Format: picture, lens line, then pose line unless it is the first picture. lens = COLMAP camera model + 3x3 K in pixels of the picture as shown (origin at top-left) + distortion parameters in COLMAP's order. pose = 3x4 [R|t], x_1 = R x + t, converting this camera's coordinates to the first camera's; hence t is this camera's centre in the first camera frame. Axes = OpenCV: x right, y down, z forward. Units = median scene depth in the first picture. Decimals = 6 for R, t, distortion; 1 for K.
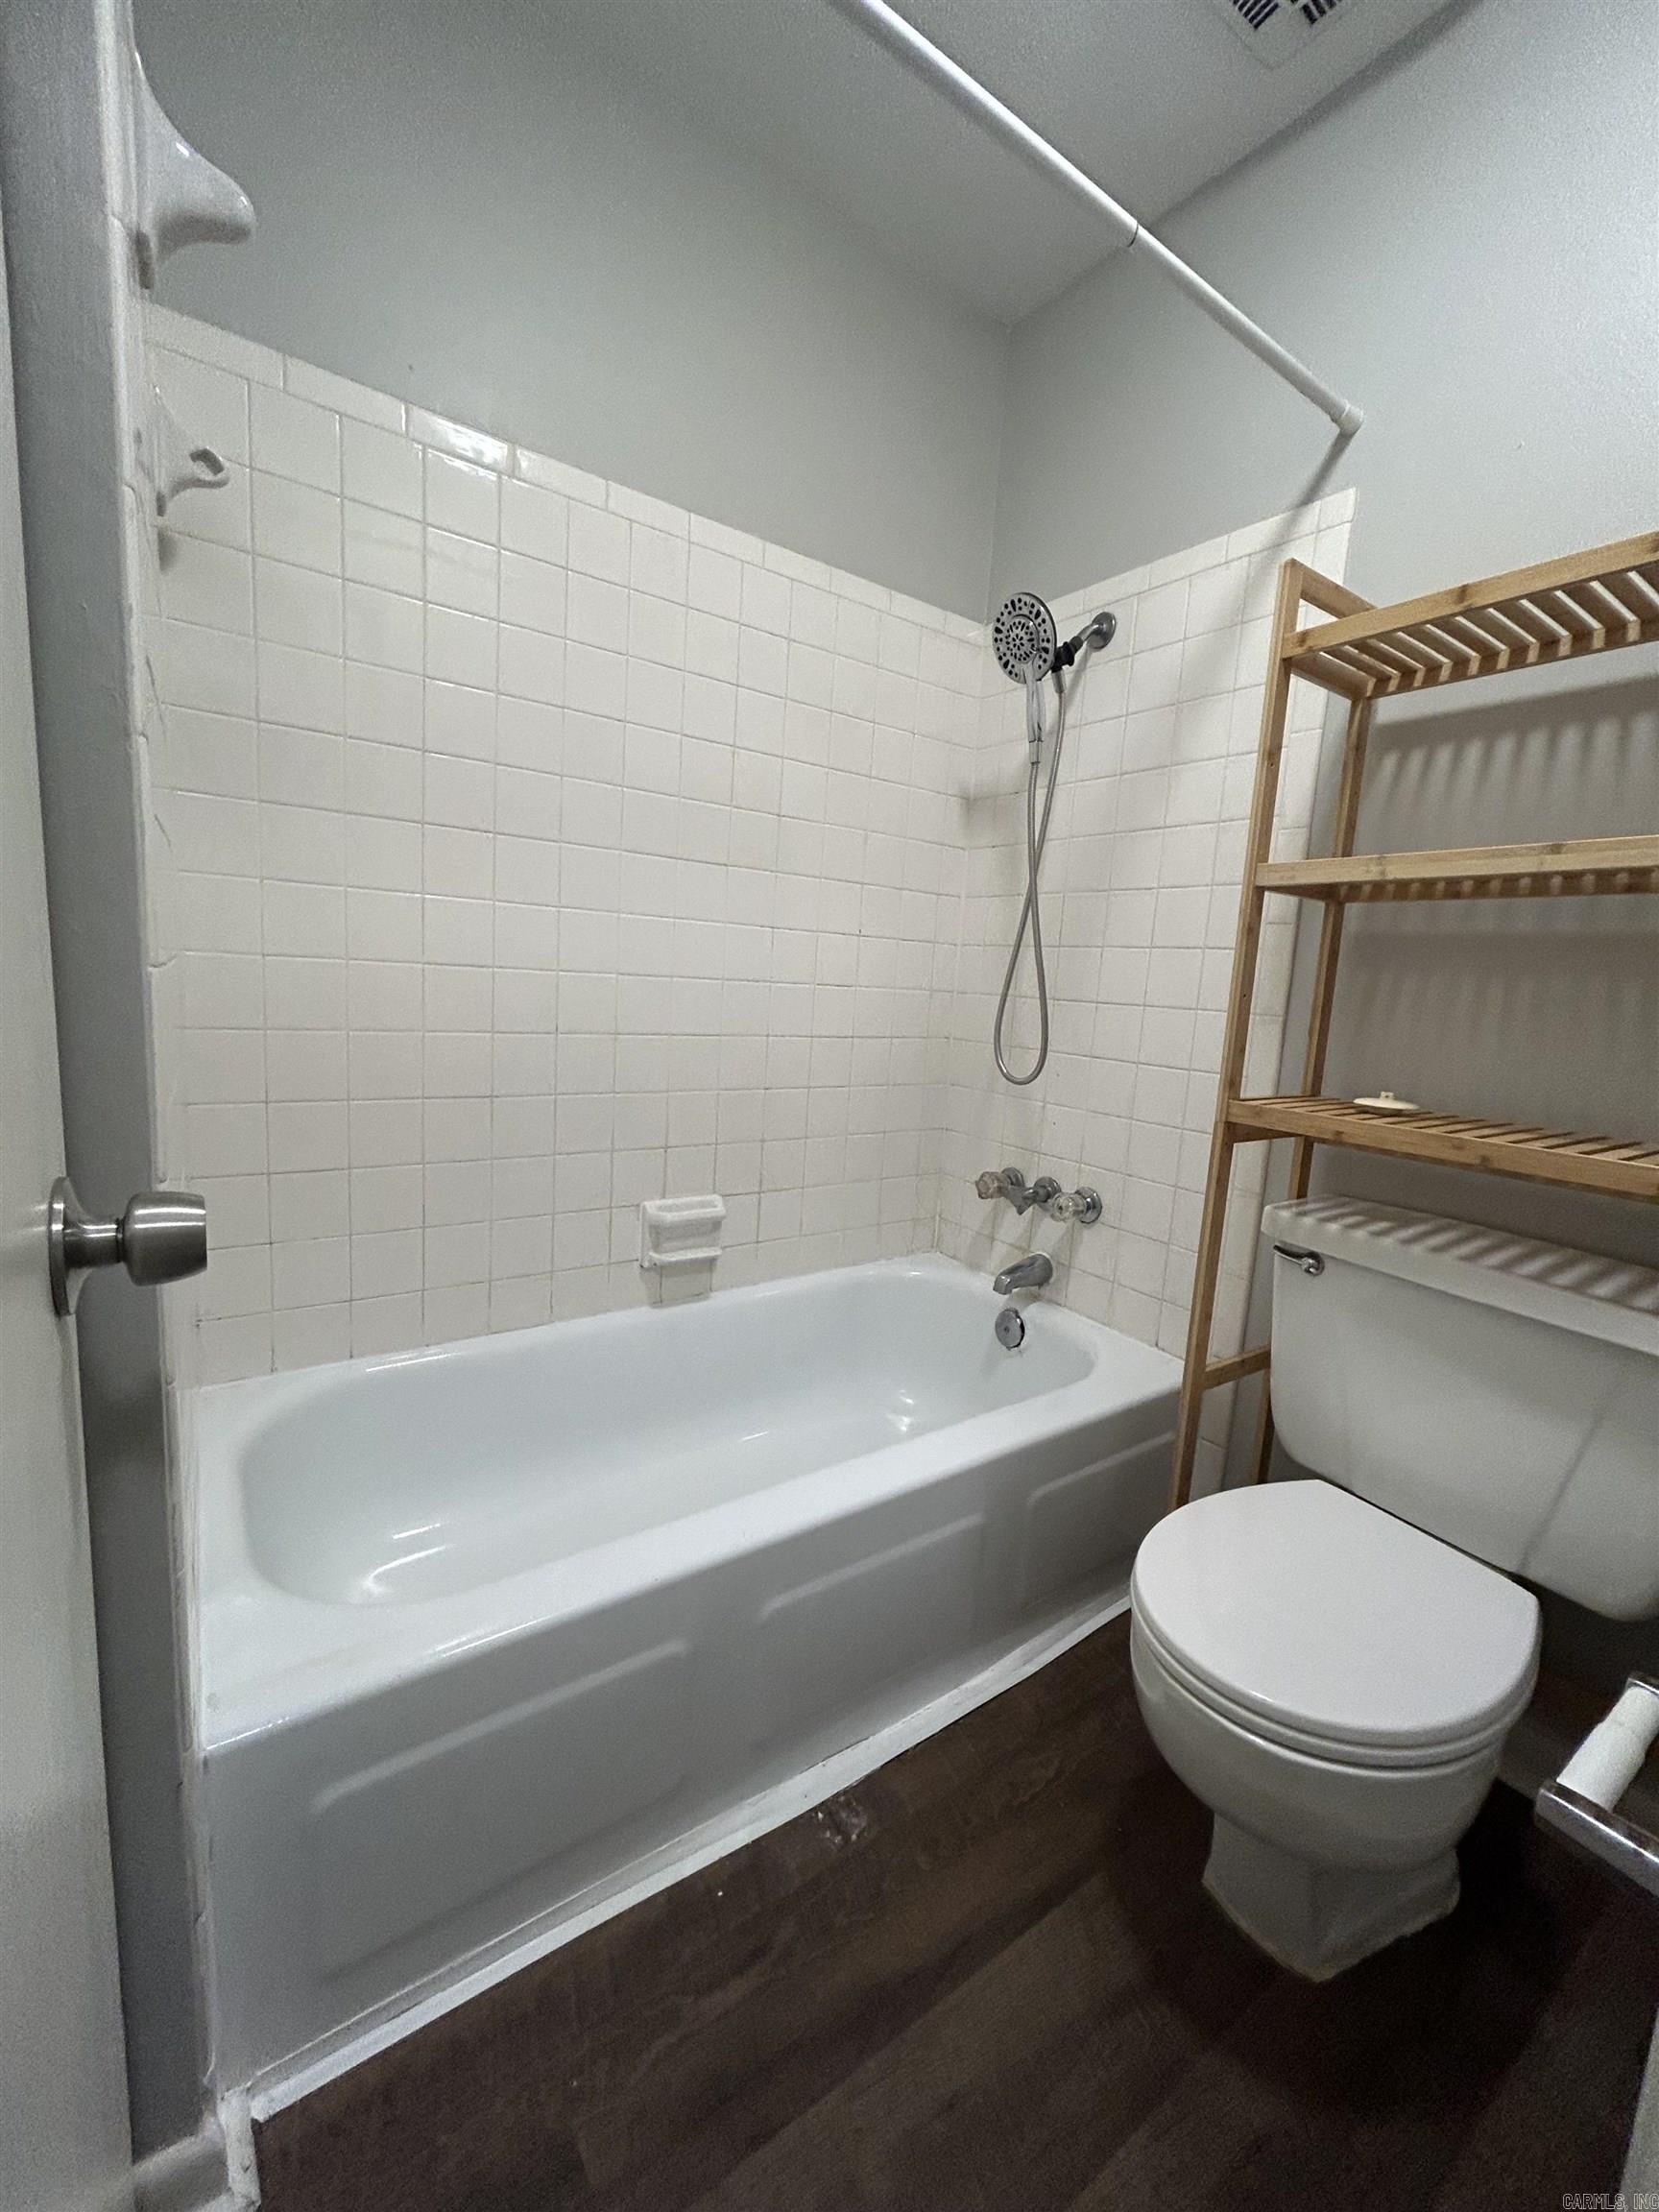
lens RADIAL K [[896.3, 0, 829.5], [0, 896.3, 1106.0], [0, 0, 1]] dist [-0.002954, -0.000256]
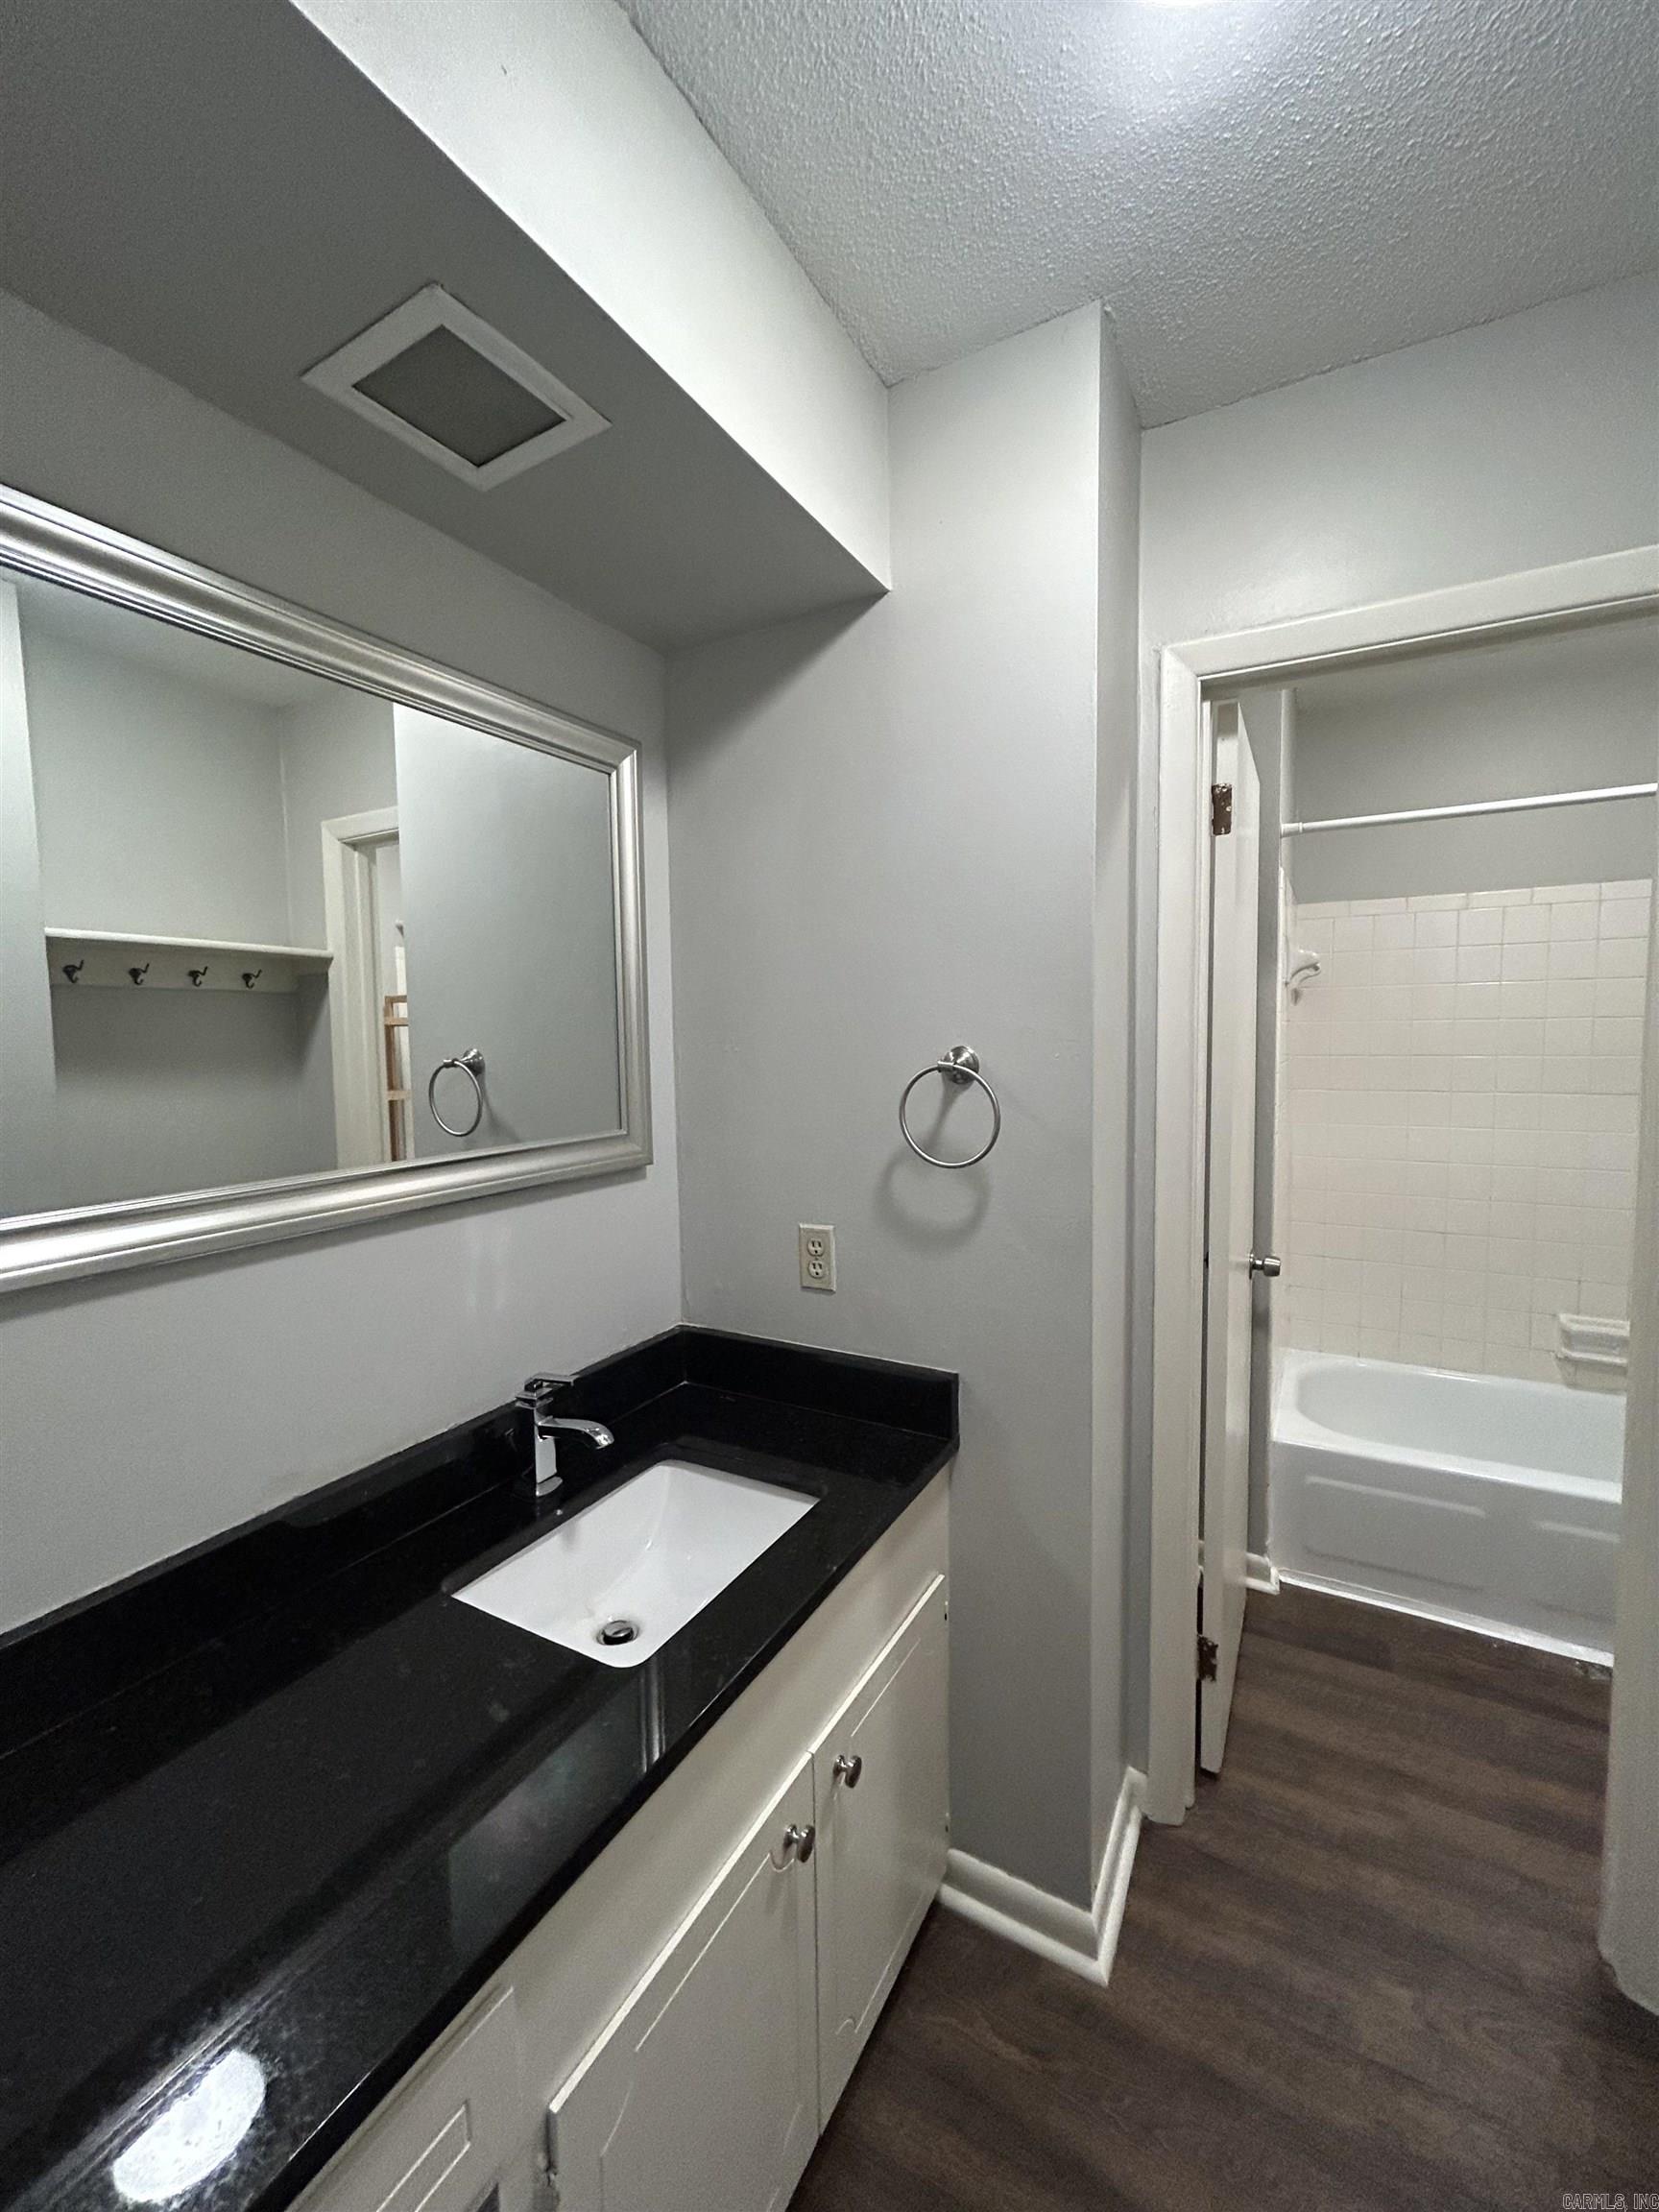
lens RADIAL K [[896.3, 0, 829.5], [0, 896.3, 1106.0], [0, 0, 1]] dist [-0.002954, -0.000256]
pose [[0.429410, 0.000531, -0.903110, 1.143575], [-0.088378, 0.995225, -0.041437, -0.130857], [0.898775, 0.097609, 0.427406, -1.448217]]
